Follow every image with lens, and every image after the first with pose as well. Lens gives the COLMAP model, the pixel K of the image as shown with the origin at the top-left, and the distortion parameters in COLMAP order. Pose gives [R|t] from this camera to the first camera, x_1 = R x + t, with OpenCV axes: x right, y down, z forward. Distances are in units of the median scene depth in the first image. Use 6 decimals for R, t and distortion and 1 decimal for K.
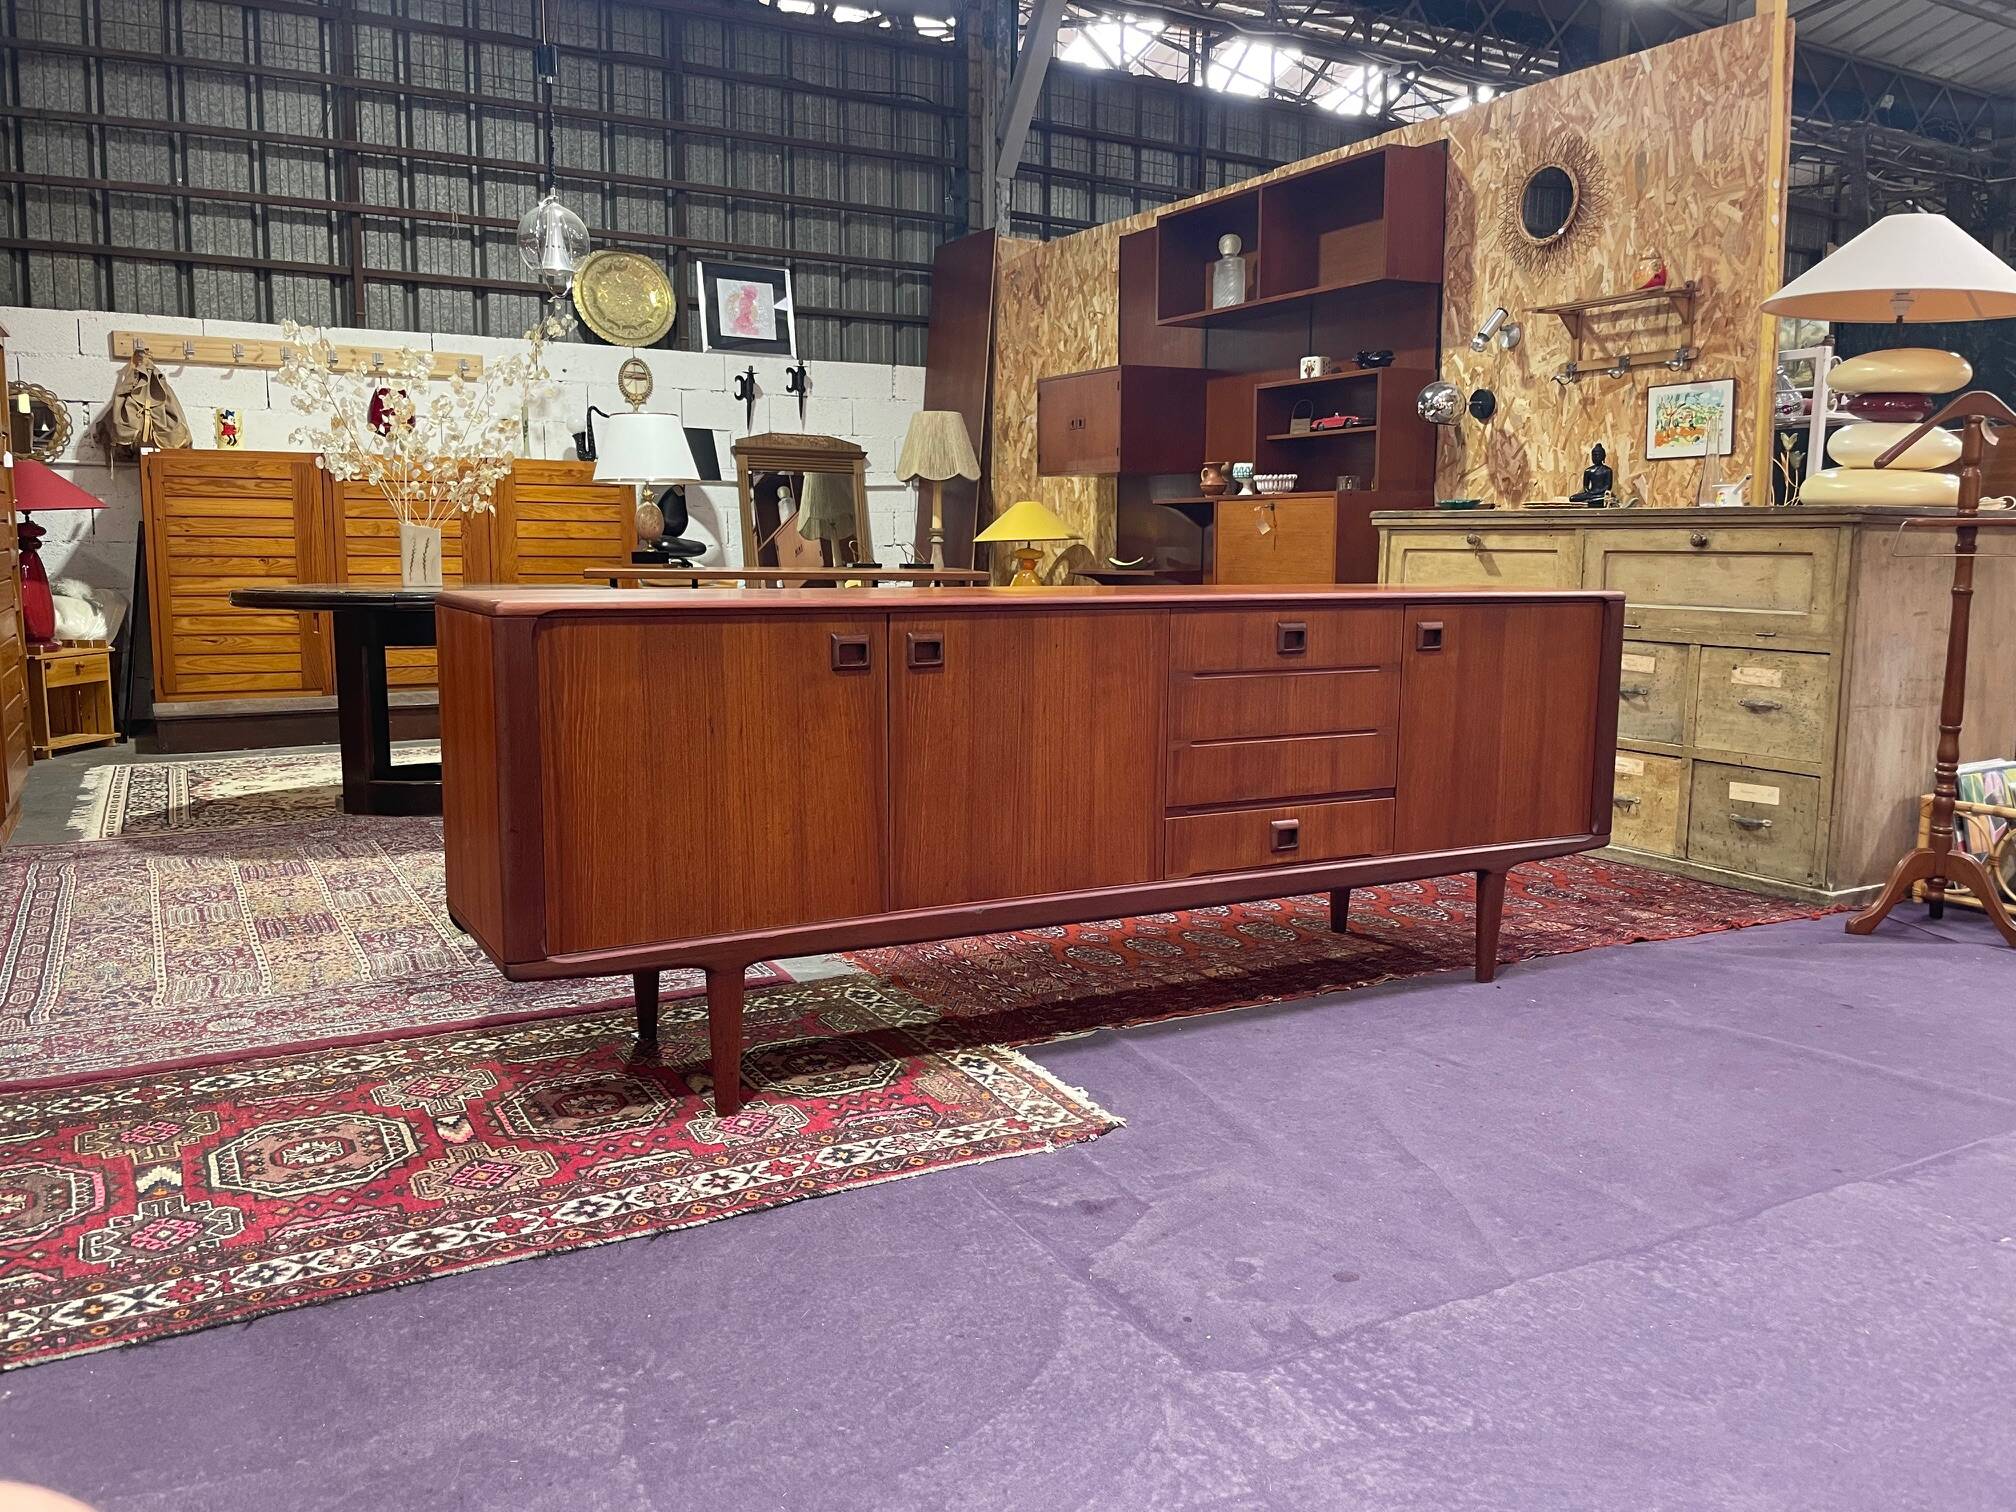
lens RADIAL K [[1543.7, 0, 1011.2], [0, 1543.7, 728.8], [0, 0, 1]] dist [0.085011, -0.124408]
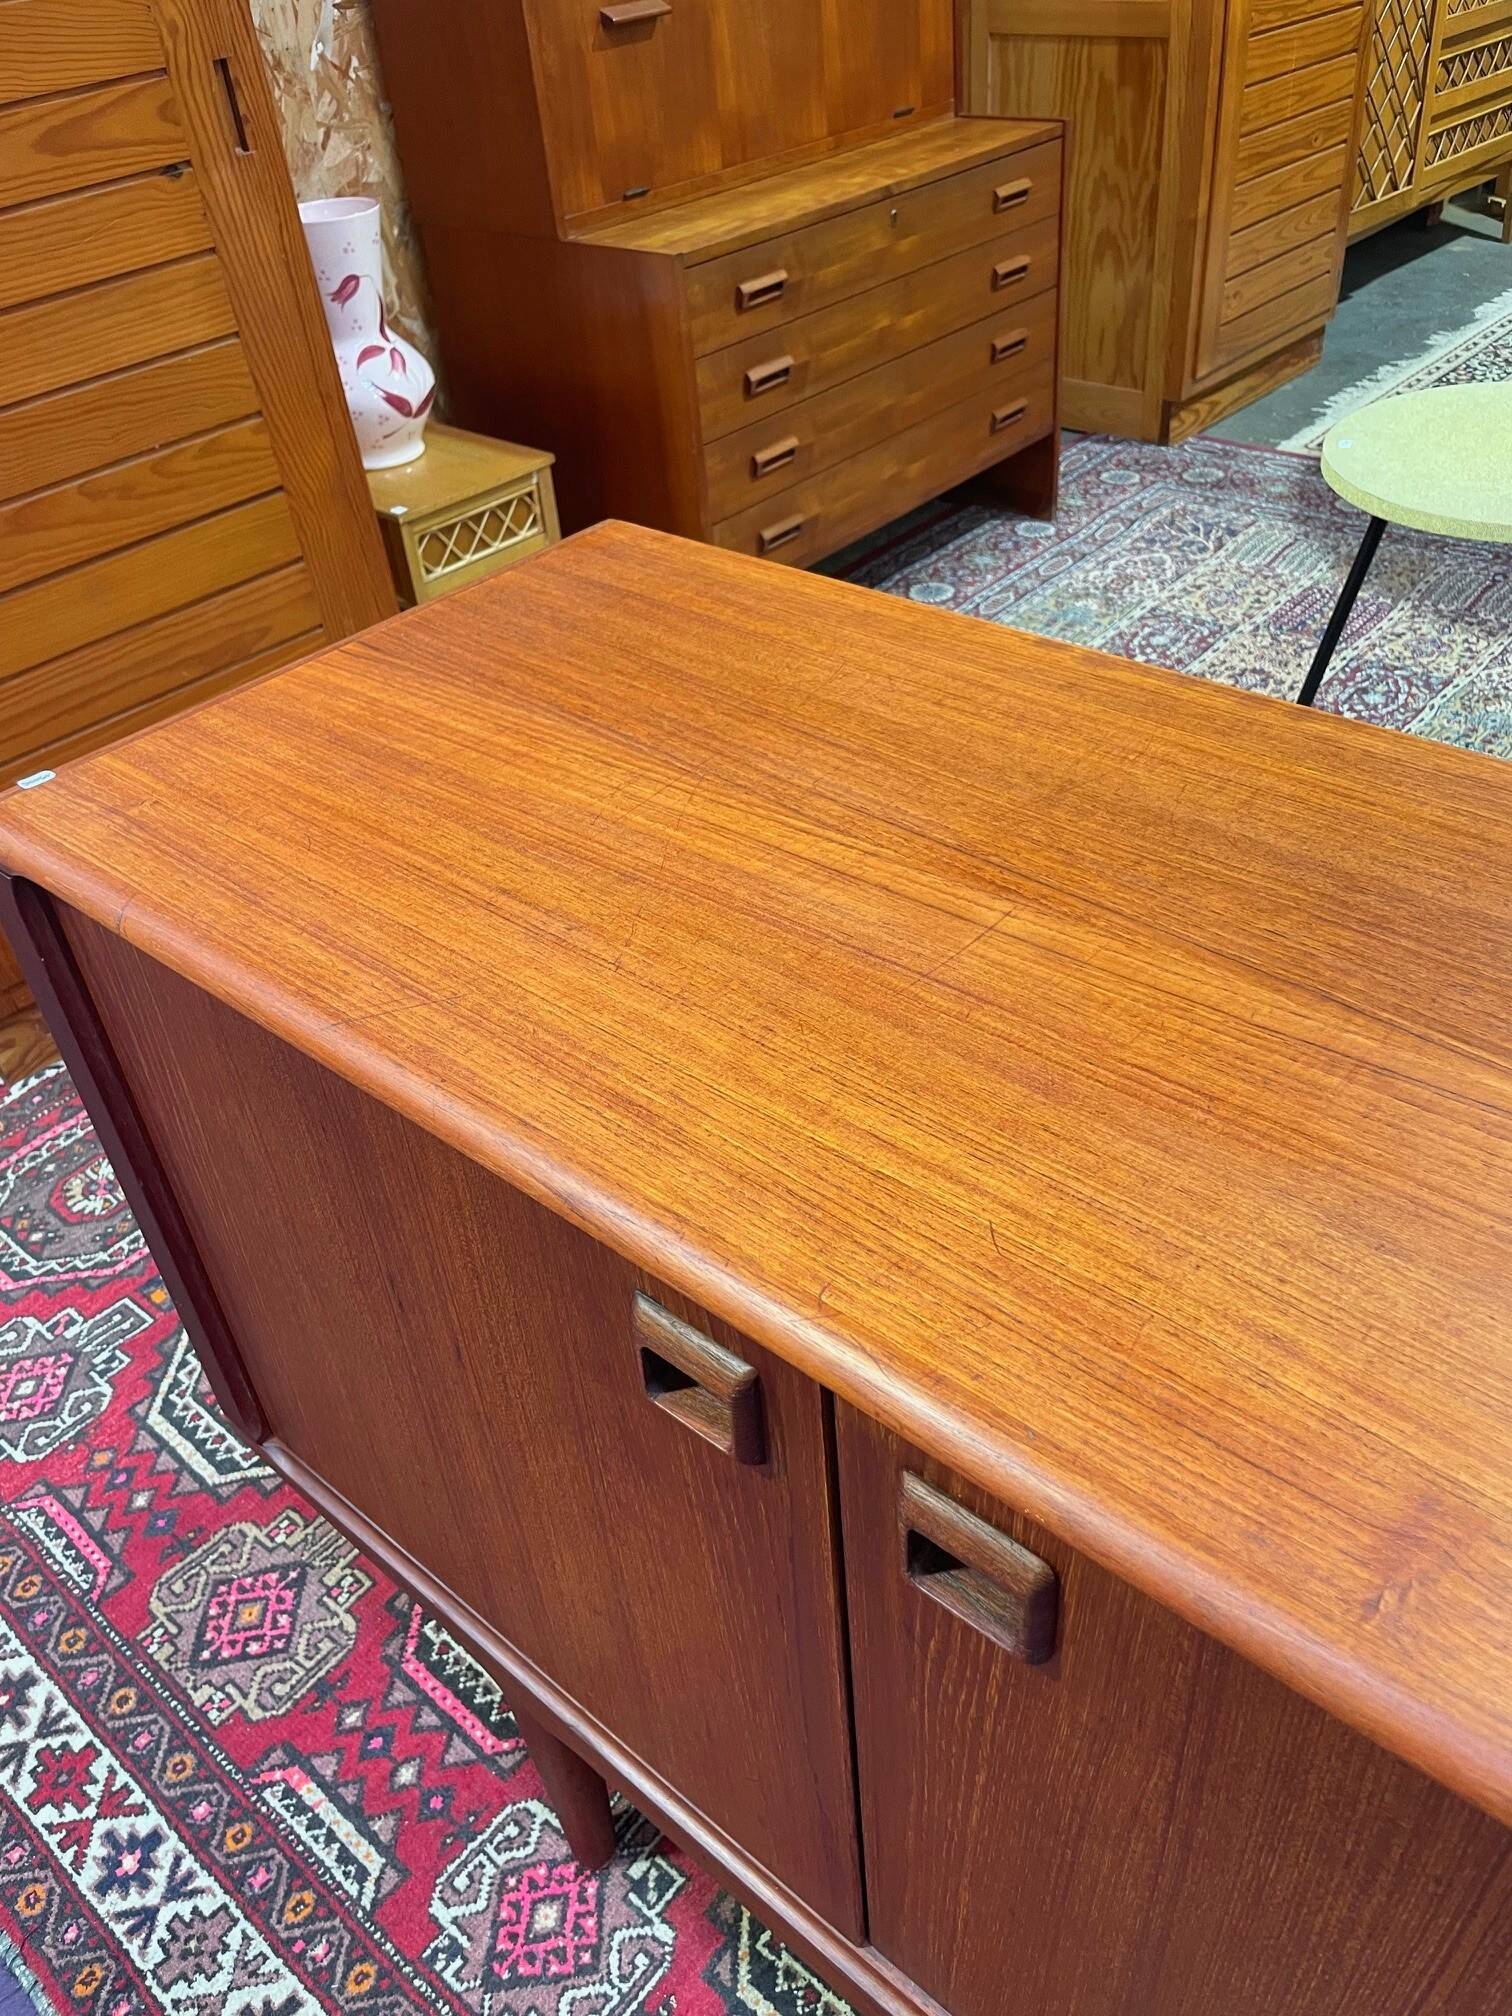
lens RADIAL K [[1543.7, 0, 765.4], [0, 1543.7, 1019.5], [0, 0, 1]] dist [0.085011, -0.124408]
pose [[0.341800, 0.562790, -0.752622, 0.043120], [-0.041082, 0.809038, 0.586319, -0.190493], [0.938874, -0.169485, 0.299650, 0.732394]]
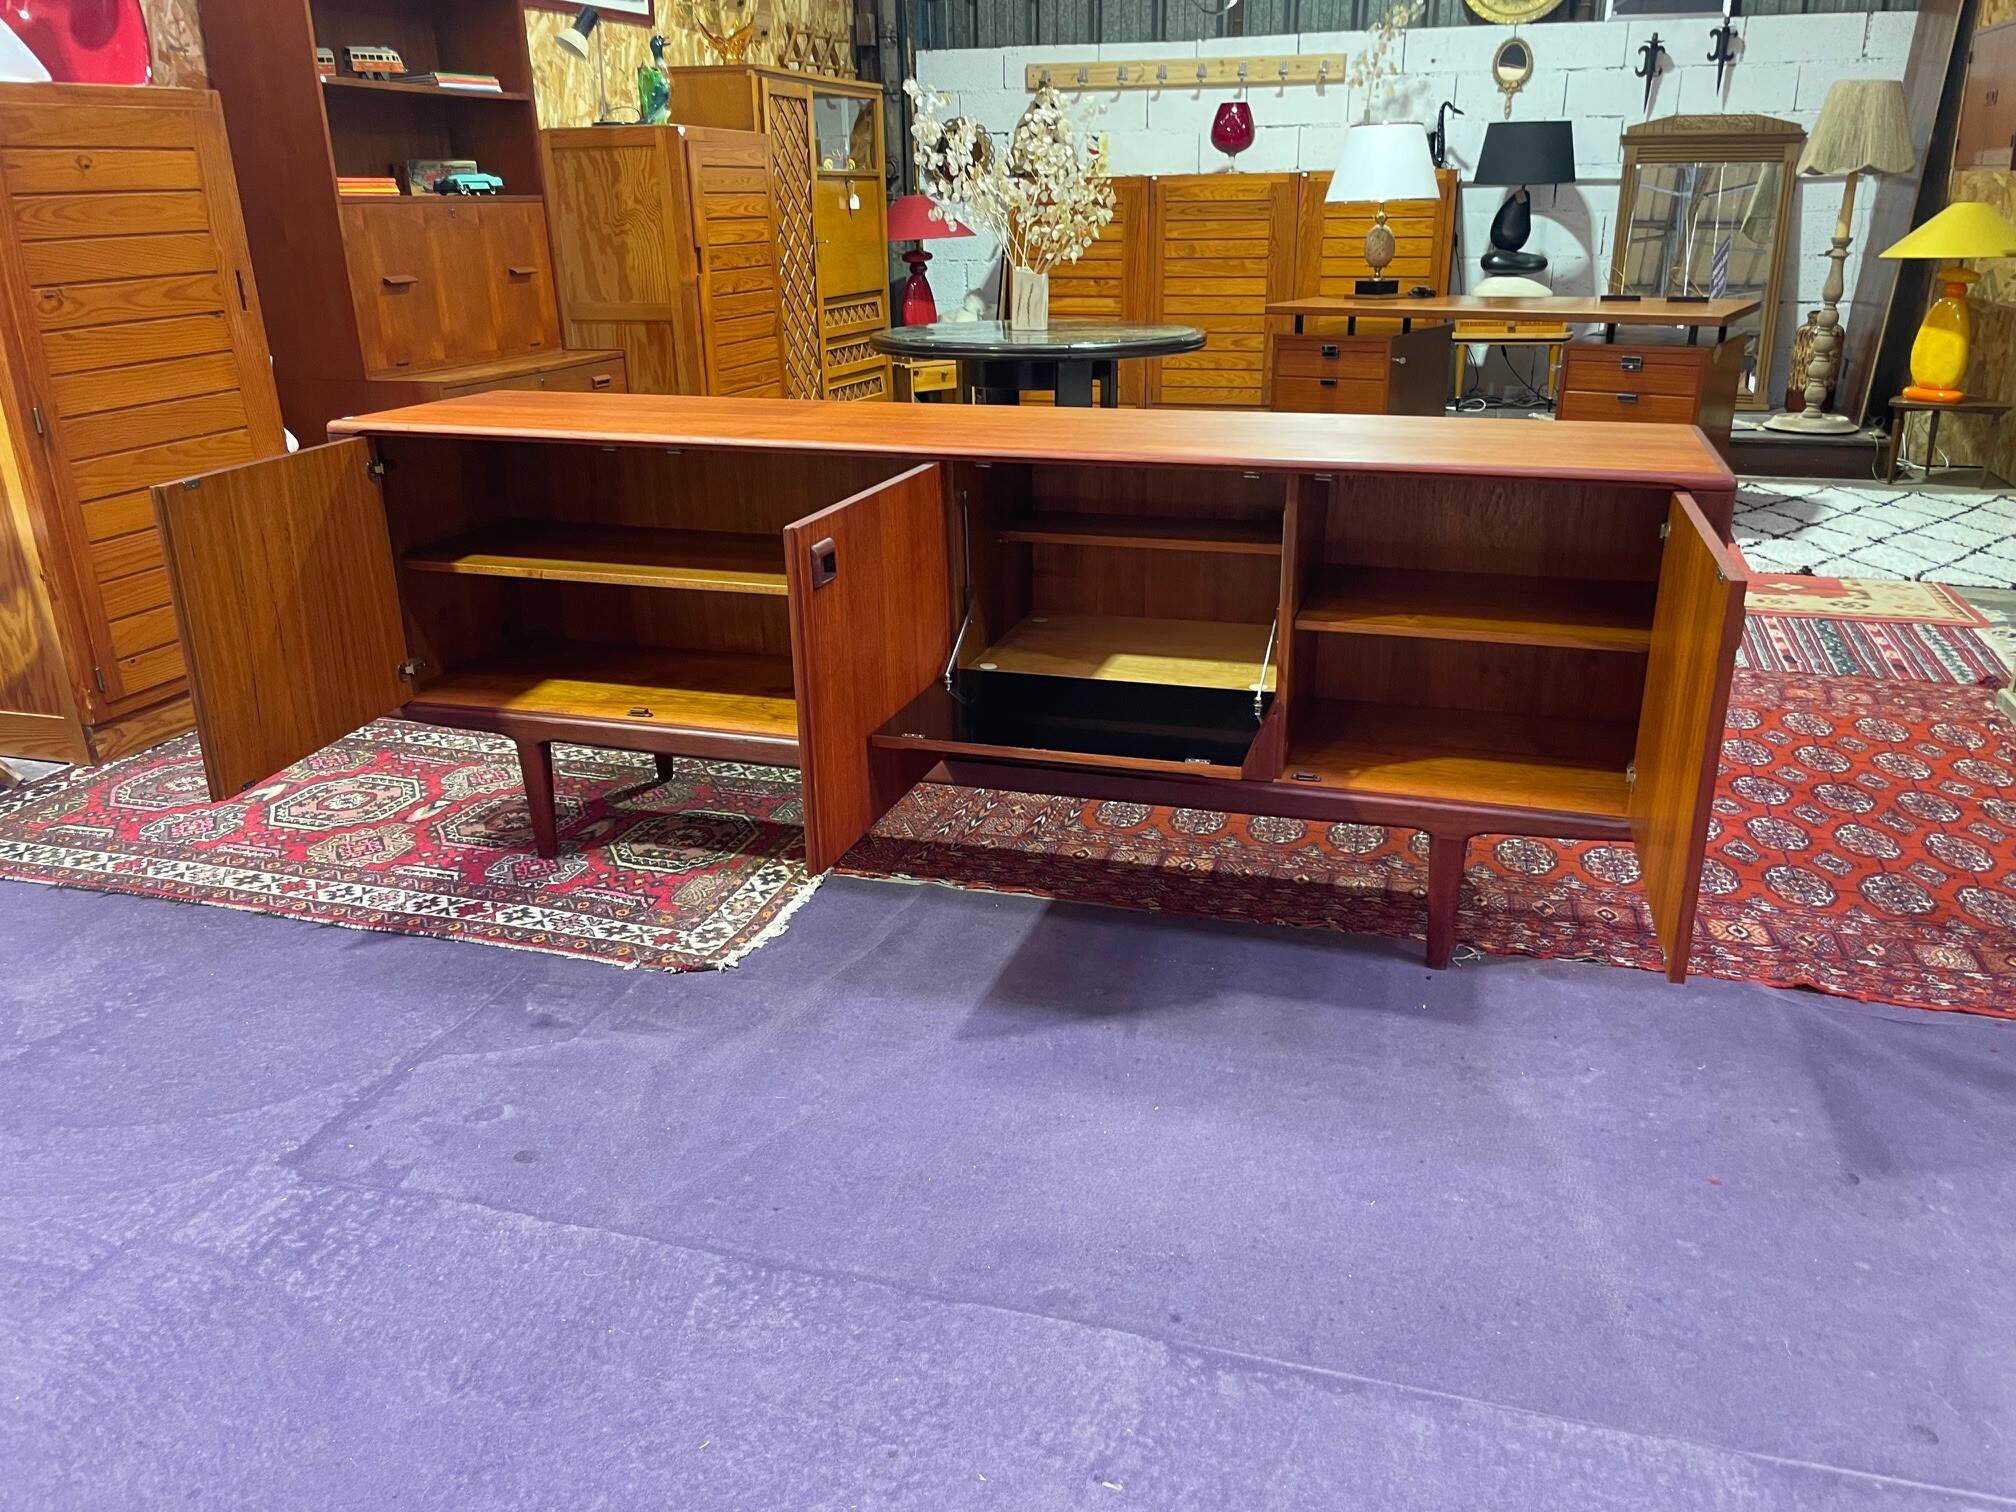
lens RADIAL K [[1543.5, 0, 1020.3], [0, 1543.5, 762.4], [0, 0, 1]] dist [0.085078, -0.120615]
pose [[0.698608, 0.231013, -0.677185, 0.678433], [-0.071647, 0.964274, 0.255036, -0.122562], [0.711908, -0.129652, 0.690201, 0.336001]]
